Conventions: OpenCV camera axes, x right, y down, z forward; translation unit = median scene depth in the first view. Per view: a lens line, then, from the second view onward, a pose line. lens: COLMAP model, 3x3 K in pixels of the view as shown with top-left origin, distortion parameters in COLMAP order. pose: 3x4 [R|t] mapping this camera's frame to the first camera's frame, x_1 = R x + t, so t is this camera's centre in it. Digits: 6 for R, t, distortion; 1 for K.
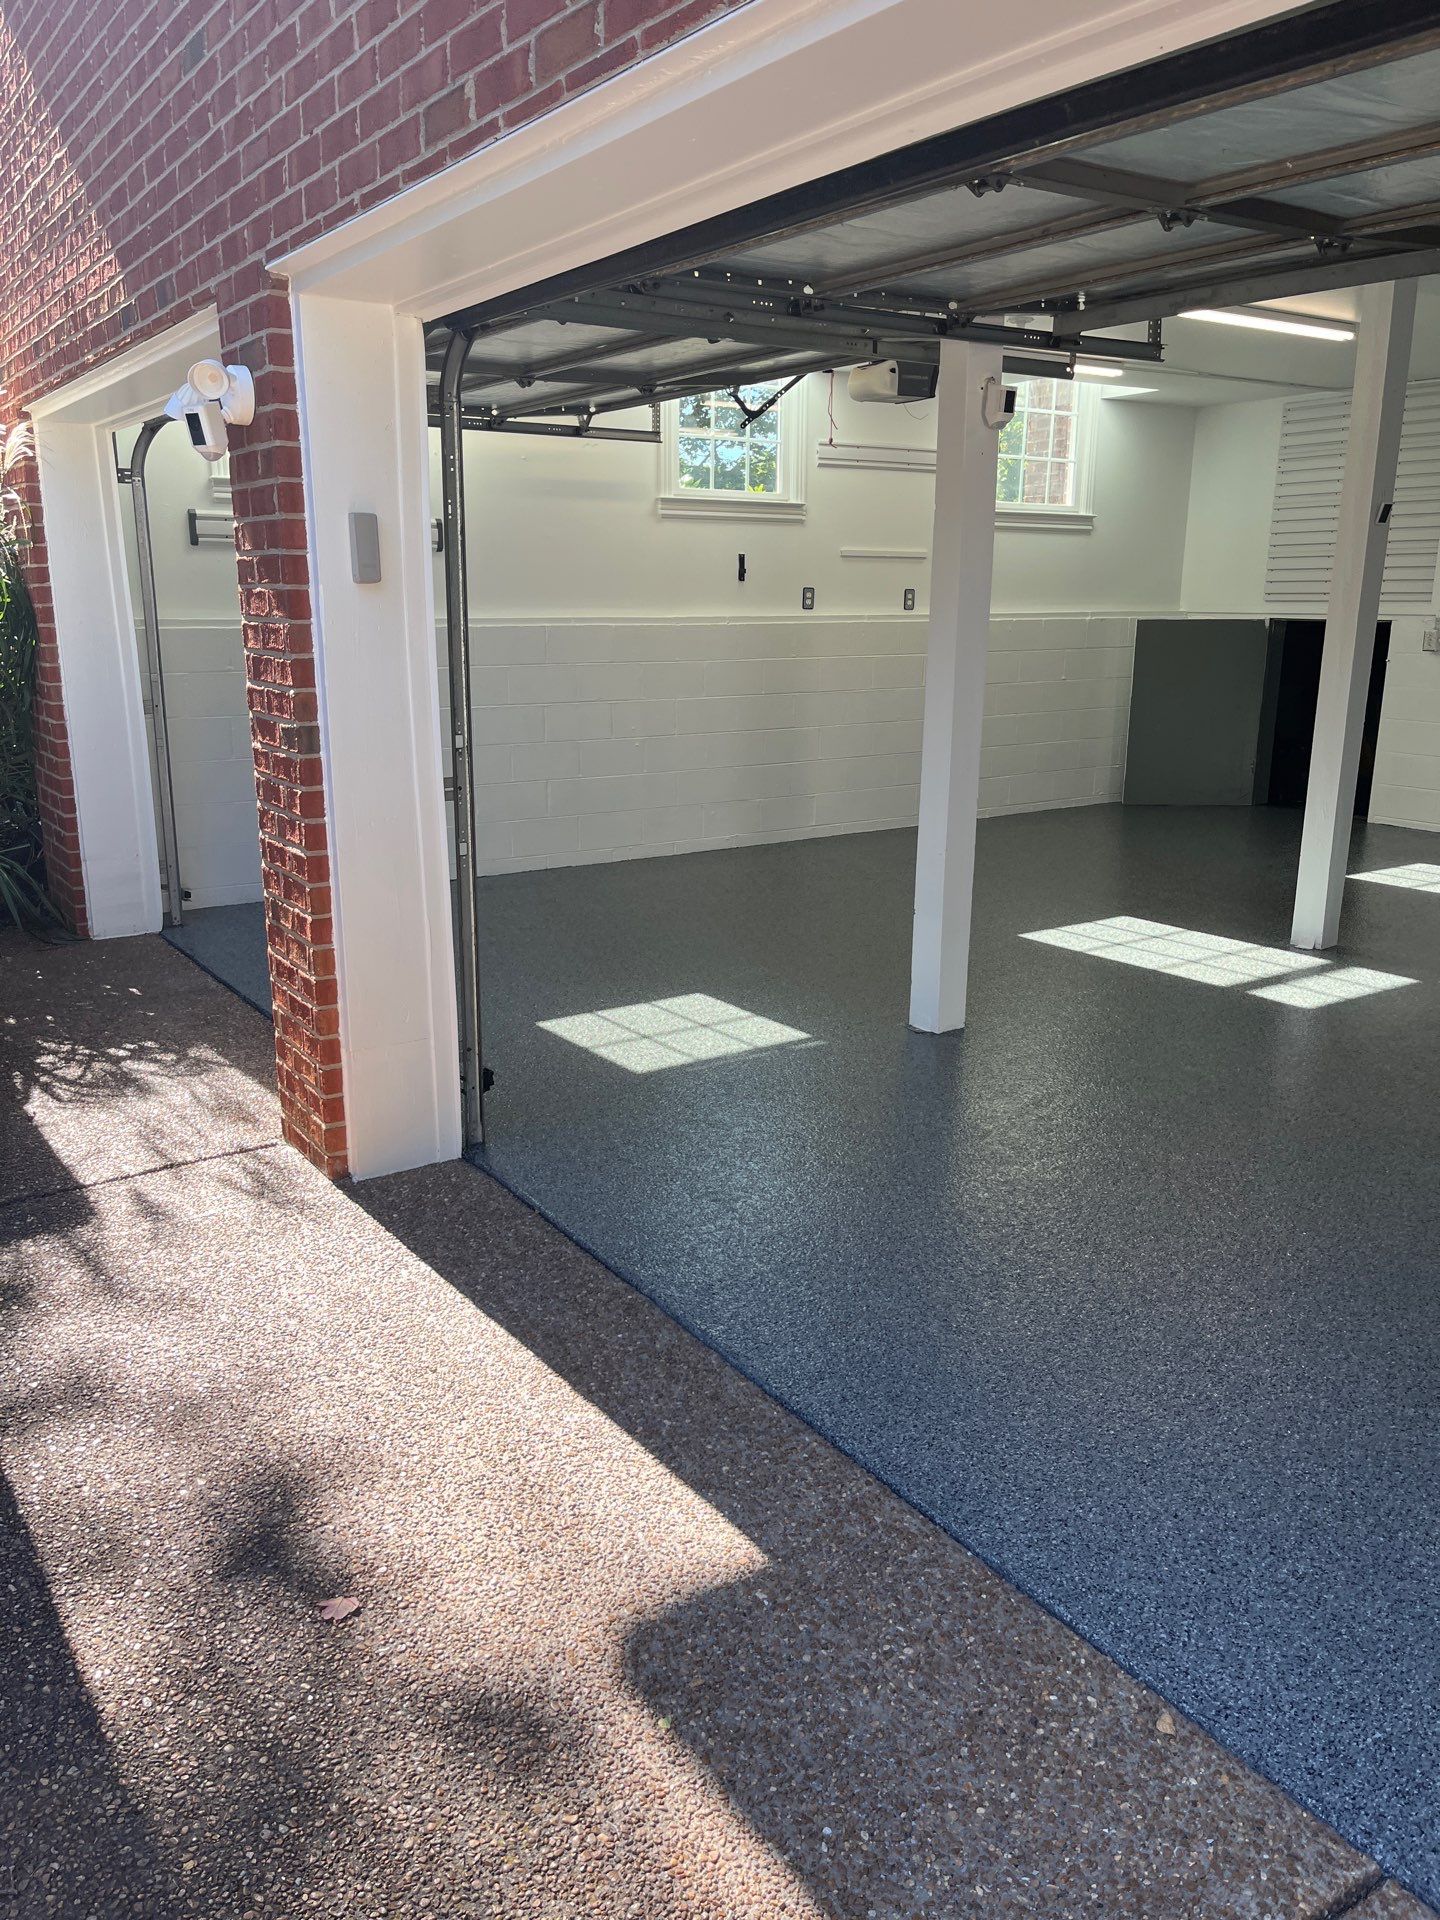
lens RADIAL K [[1450.7, 0, 716.7], [0, 1450.7, 968.3], [0, 0, 1]] dist [0.063775, -0.094914]
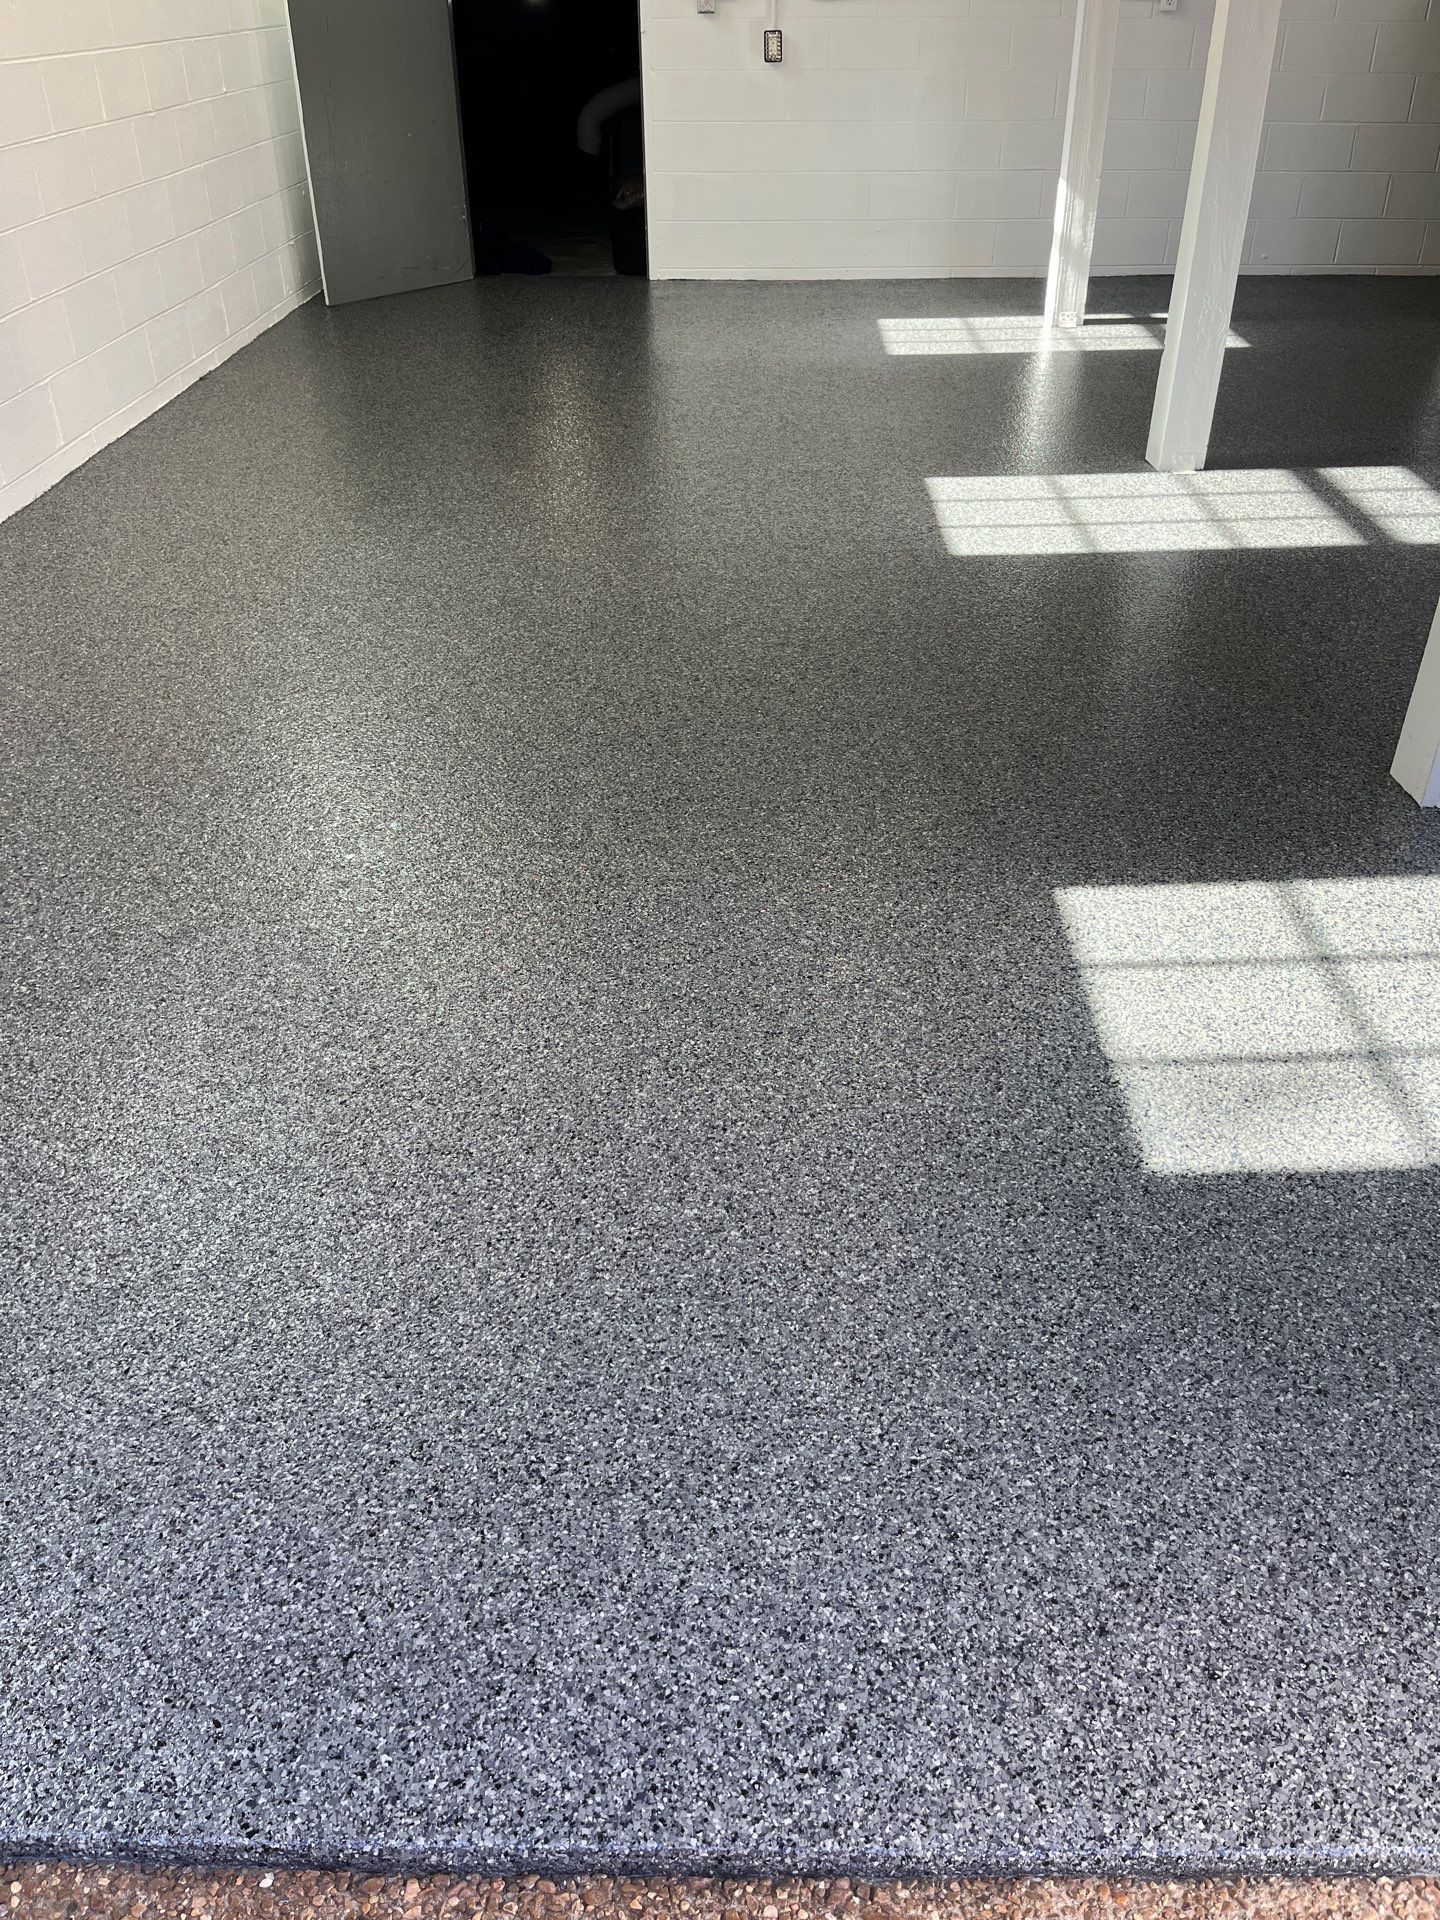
lens RADIAL K [[1465.2, 0, 730.0], [0, 1465.2, 963.8], [0, 0, 1]] dist [0.053636, -0.088689]
pose [[0.567619, -0.464484, 0.679752, -0.429434], [0.213785, 0.880487, 0.423130, -0.203002], [-0.795050, -0.094856, 0.599081, 0.951050]]
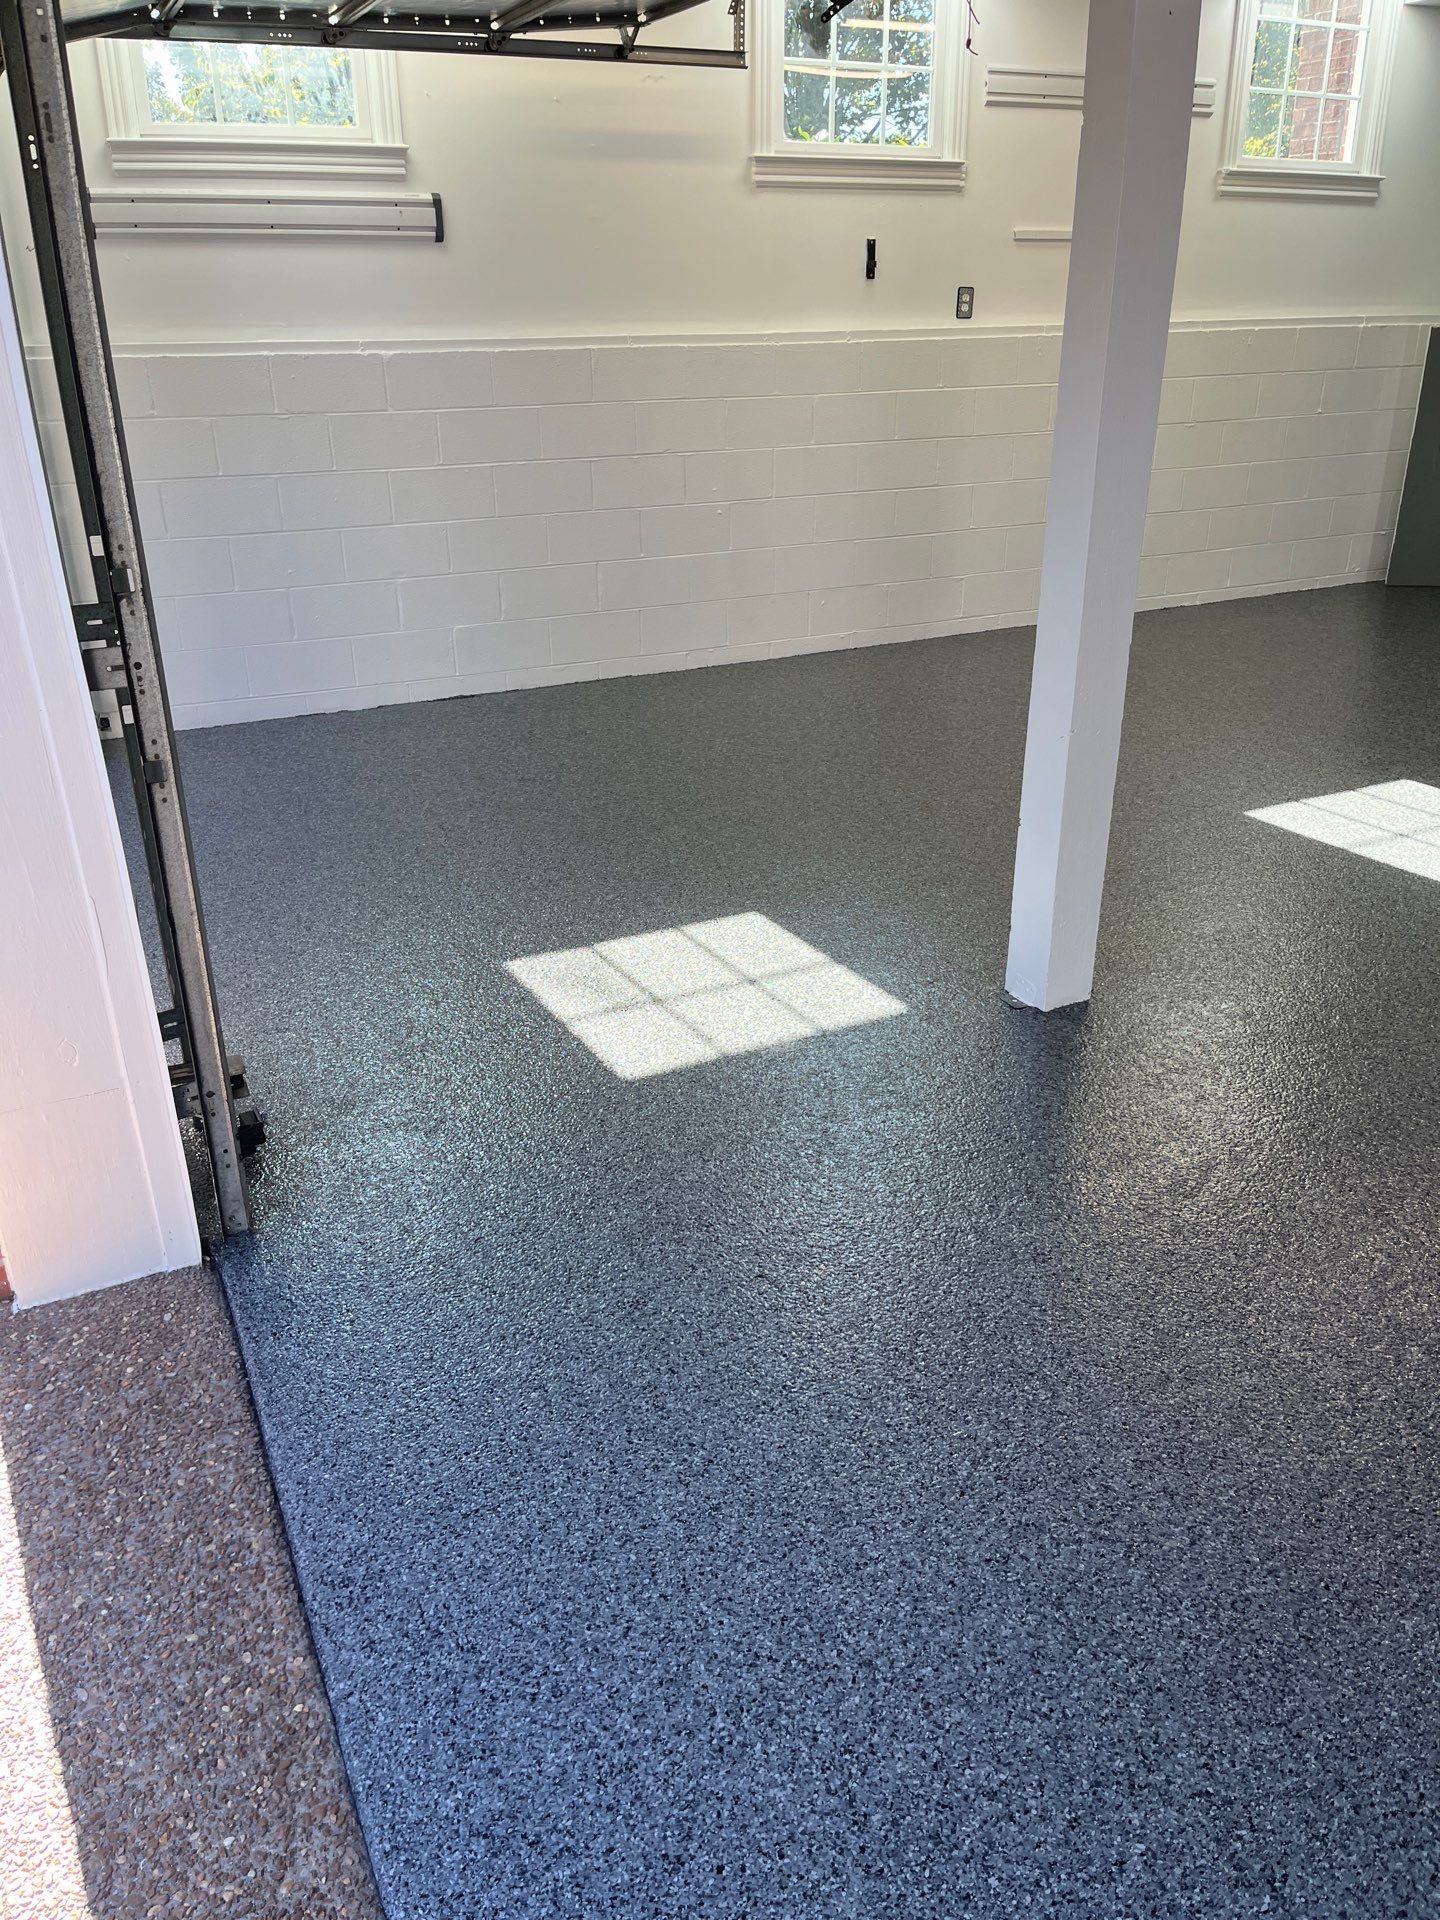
lens RADIAL K [[1450.7, 0, 723.9], [0, 1450.7, 977.2], [0, 0, 1]] dist [0.063775, -0.094914]
pose [[0.990178, 0.045083, -0.132342, 0.100488], [-0.020822, 0.983579, 0.179271, -0.088222], [0.138251, -0.174754, 0.974858, 0.367224]]
